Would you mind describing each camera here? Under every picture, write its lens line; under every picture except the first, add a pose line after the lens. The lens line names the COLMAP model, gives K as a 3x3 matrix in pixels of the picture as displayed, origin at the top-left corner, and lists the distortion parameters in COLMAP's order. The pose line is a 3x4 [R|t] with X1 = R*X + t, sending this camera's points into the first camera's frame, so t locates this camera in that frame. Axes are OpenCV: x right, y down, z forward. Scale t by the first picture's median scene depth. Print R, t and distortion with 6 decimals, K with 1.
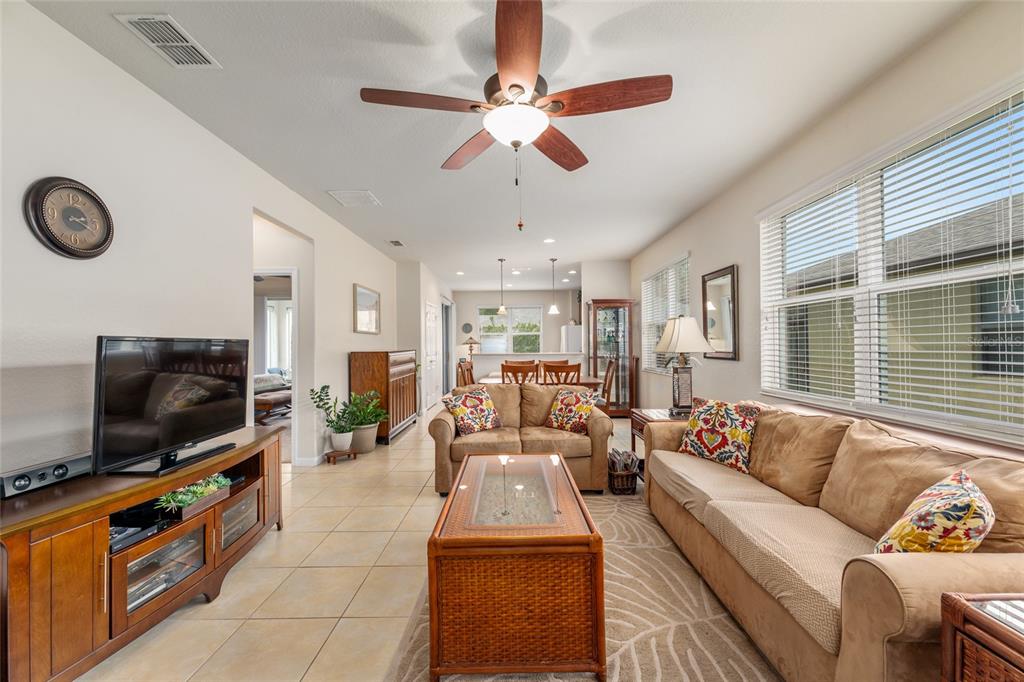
lens RADIAL K [[406.5, 0, 517.3], [0, 406.5, 342.9], [0, 0, 1]] dist [-0.003020, 0.000883]
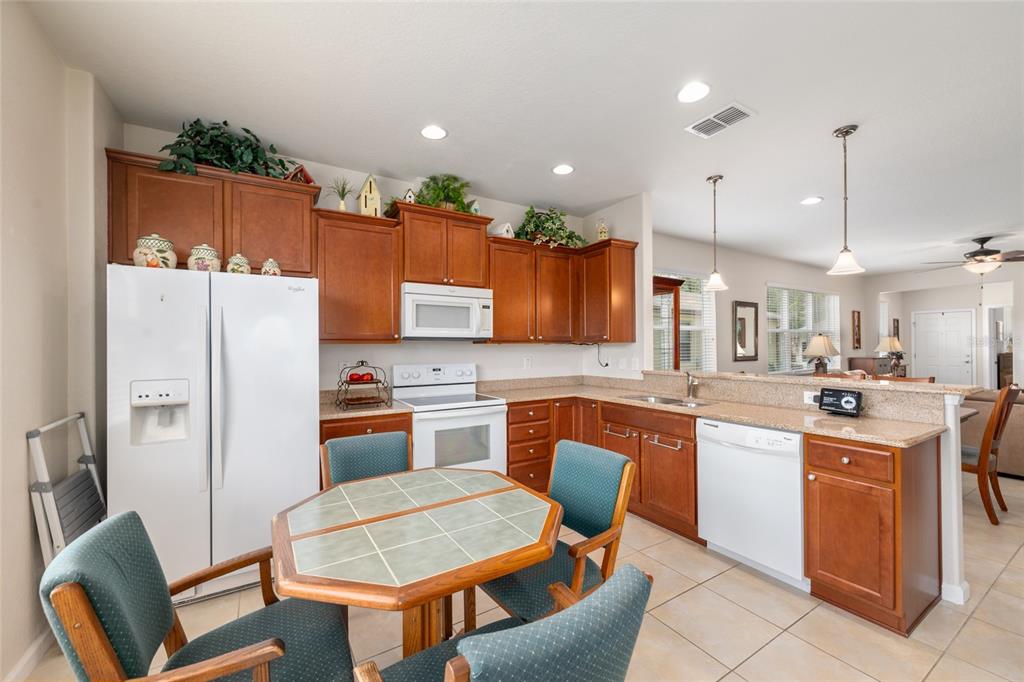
lens RADIAL K [[406.5, 0, 512.8], [0, 406.5, 343.9], [0, 0, 1]] dist [-0.003020, 0.000883]
pose [[-0.517189, 0.018219, 0.855677, -0.421995], [0.005223, 0.999822, -0.018131, -0.002479], [-0.855855, -0.004908, -0.517192, 3.110522]]
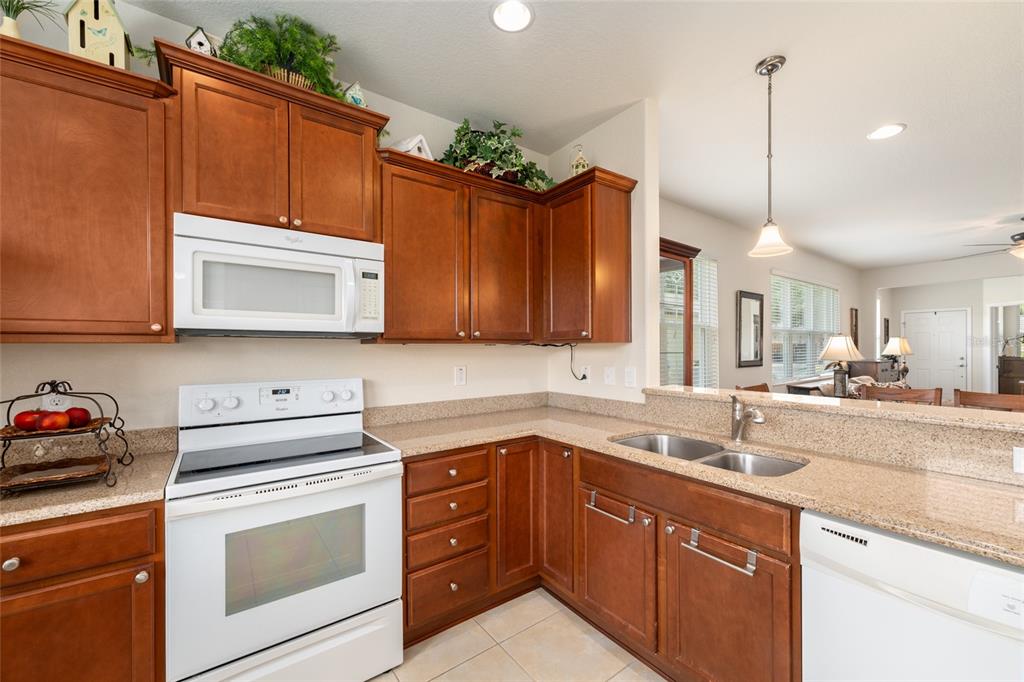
lens RADIAL K [[406.5, 0, 514.6], [0, 406.5, 347.9], [0, 0, 1]] dist [-0.003020, 0.000883]
pose [[-0.591695, 0.010077, 0.806099, -0.067061], [0.003982, 0.999946, -0.009577, -0.010176], [-0.806152, -0.002457, -0.591703, 2.802983]]
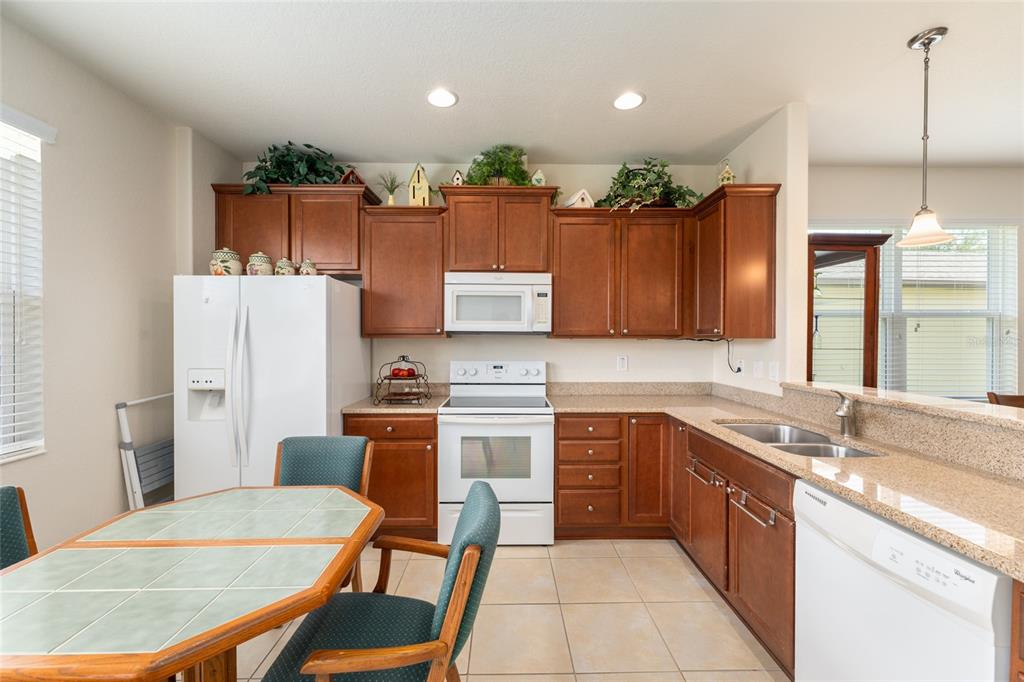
lens RADIAL K [[406.5, 0, 509.8], [0, 406.5, 340.0], [0, 0, 1]] dist [-0.003020, 0.000883]
pose [[-0.008952, 0.002753, 0.999956, -0.363649], [-0.008459, 0.999960, -0.002828, -0.016659], [-0.999924, -0.008483, -0.008928, 2.709427]]
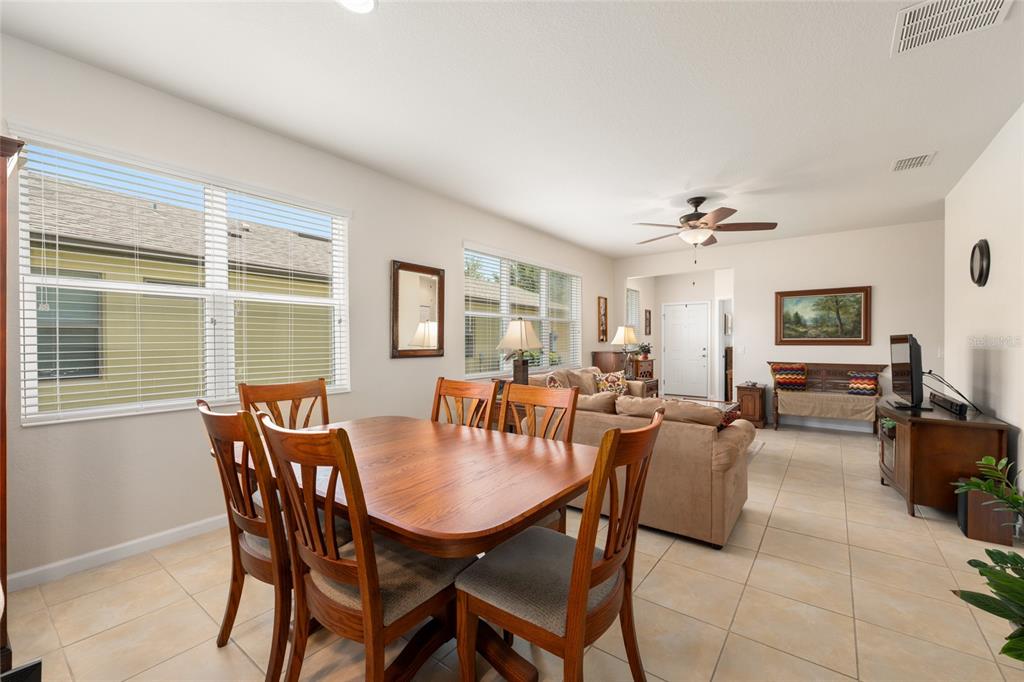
lens RADIAL K [[406.5, 0, 515.7], [0, 406.5, 342.9], [0, 0, 1]] dist [-0.003020, 0.000883]
pose [[-0.786773, 0.003501, 0.617232, -0.349868], [0.000793, 0.999989, -0.004662, 0.012782], [-0.617242, -0.003178, -0.786767, 2.002195]]
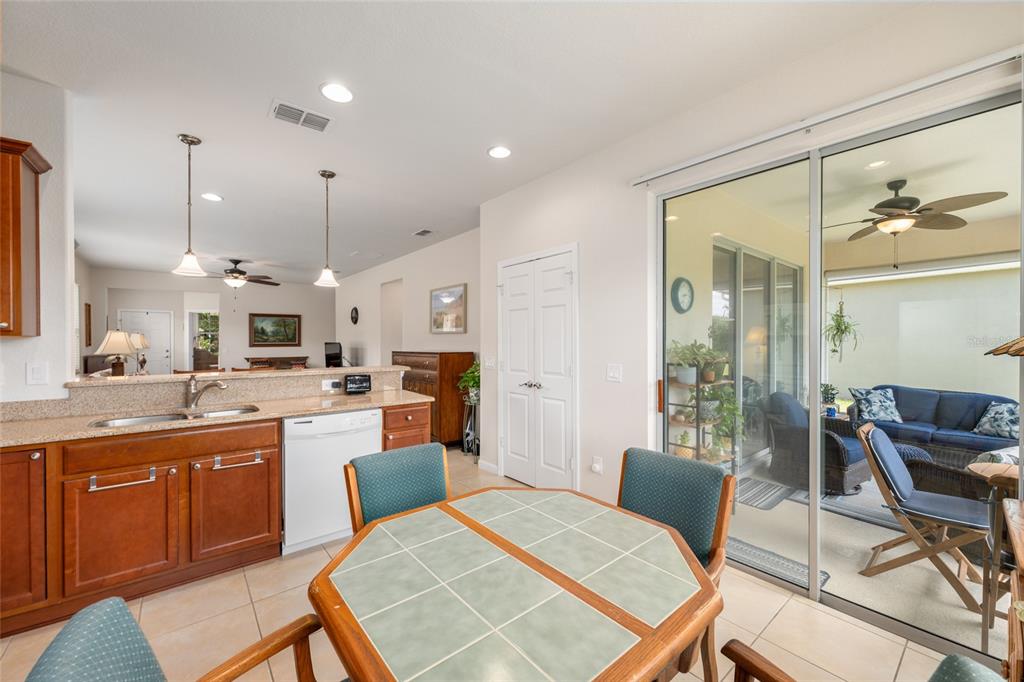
lens RADIAL K [[406.5, 0, 517.6], [0, 406.5, 340.6], [0, 0, 1]] dist [-0.003020, 0.000883]
pose [[-0.771870, 0.009975, -0.635703, 0.210696], [0.012593, 0.999921, 0.000399, -0.008550], [0.635656, -0.007698, -0.771934, 3.229375]]
